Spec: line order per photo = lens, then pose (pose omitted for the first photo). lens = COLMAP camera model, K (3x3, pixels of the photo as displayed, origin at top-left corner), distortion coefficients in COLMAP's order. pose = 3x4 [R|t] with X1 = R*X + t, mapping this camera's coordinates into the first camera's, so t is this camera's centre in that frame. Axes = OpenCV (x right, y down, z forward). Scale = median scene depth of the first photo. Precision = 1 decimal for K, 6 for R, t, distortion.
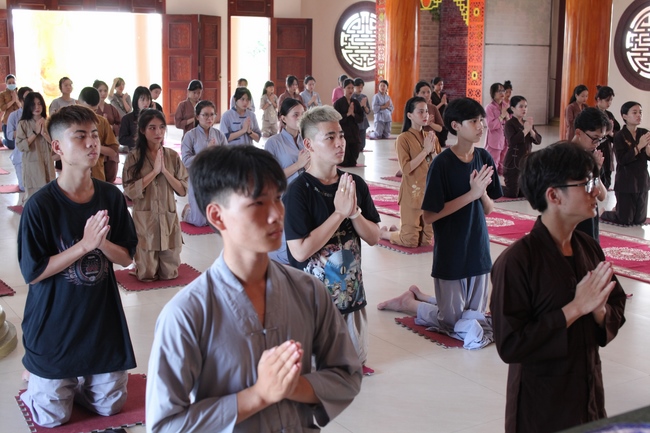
lens RADIAL K [[938.9, 0, 325.0], [0, 938.9, 216.5], [0, 0, 1]] dist [-0.016776, -0.065525]
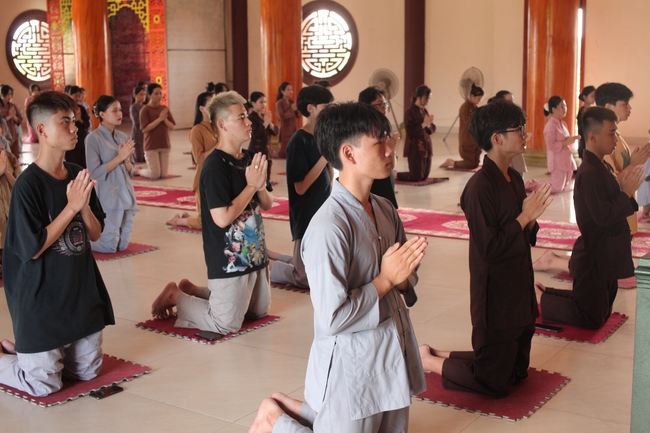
lens RADIAL K [[980.4, 0, 325.0], [0, 980.4, 216.5], [0, 0, 1]] dist [-0.061156, 0.100501]
pose [[0.910733, -0.086893, 0.403751, -0.152964], [0.094835, 0.995493, 0.000327, 0.017930], [-0.401960, 0.037992, 0.914869, -0.055964]]
